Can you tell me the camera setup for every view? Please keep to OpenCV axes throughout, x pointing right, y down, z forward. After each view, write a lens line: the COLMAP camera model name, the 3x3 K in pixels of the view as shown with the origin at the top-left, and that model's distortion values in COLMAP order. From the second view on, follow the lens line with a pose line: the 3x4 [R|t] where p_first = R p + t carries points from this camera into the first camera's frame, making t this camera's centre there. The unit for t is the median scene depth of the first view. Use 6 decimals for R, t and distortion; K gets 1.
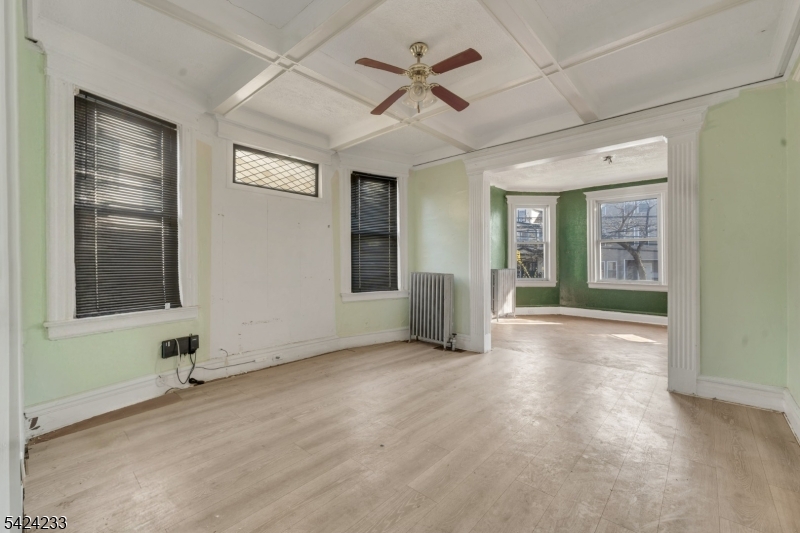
lens RADIAL K [[348.1, 0, 397.1], [0, 348.1, 264.5], [0, 0, 1]] dist [0.001371, 0.000007]
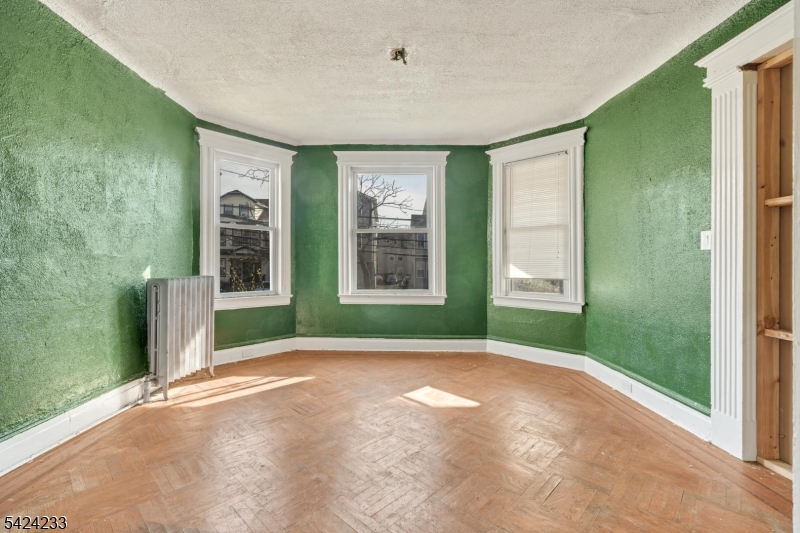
lens RADIAL K [[348.1, 0, 397.1], [0, 348.1, 262.2], [0, 0, 1]] dist [0.001371, 0.000007]
pose [[0.733183, 0.006418, 0.680002, 0.191364], [-0.006790, 0.999975, -0.002117, -0.007360], [-0.679998, -0.003065, 0.733208, 0.453961]]
